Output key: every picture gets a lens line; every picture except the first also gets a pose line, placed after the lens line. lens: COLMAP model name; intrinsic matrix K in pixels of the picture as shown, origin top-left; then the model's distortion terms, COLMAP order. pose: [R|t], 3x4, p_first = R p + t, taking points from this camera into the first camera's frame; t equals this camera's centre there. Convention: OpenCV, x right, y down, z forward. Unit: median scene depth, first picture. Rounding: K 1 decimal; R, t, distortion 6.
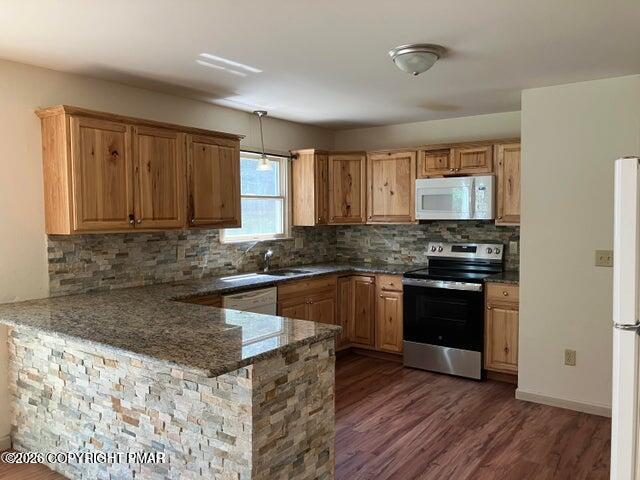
lens RADIAL K [[527.3, 0, 320.0], [0, 527.3, 240.0], [0, 0, 1]] dist [0.004413, -0.005355]
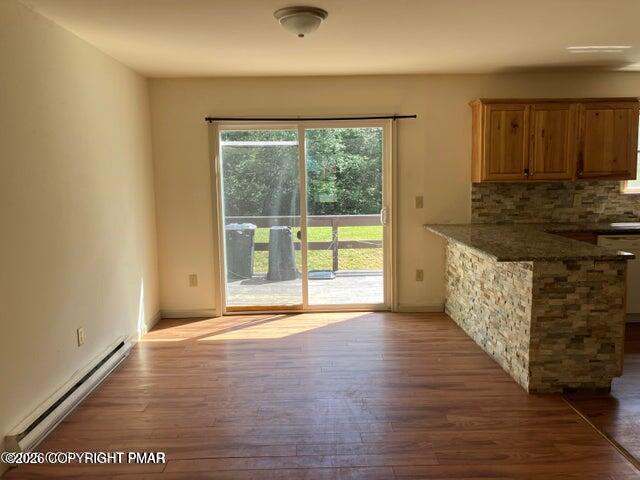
lens RADIAL K [[527.3, 0, 320.0], [0, 527.3, 240.0], [0, 0, 1]] dist [0.004413, -0.005355]
pose [[0.602331, 0.093239, -0.792783, 0.390765], [-0.028557, 0.995036, 0.095329, 0.018240], [0.797736, -0.034780, 0.602003, -0.250644]]
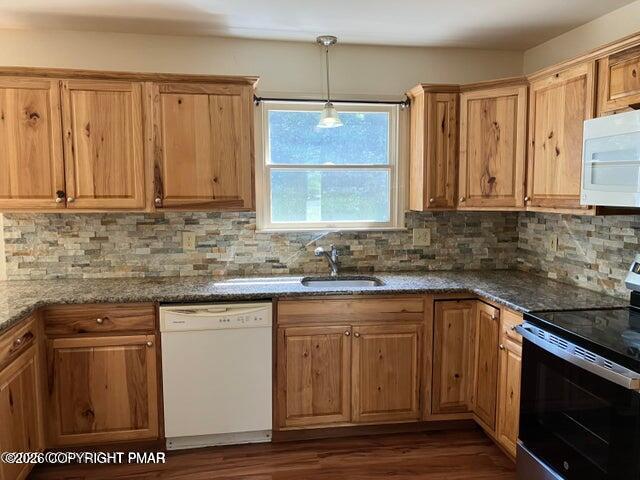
lens RADIAL K [[527.3, 0, 320.0], [0, 527.3, 240.0], [0, 0, 1]] dist [0.004413, -0.005355]
pose [[0.710626, 0.070300, -0.700049, 0.447531], [-0.039956, 0.997422, 0.059603, -0.033154], [0.702435, -0.014384, 0.711603, 0.624863]]
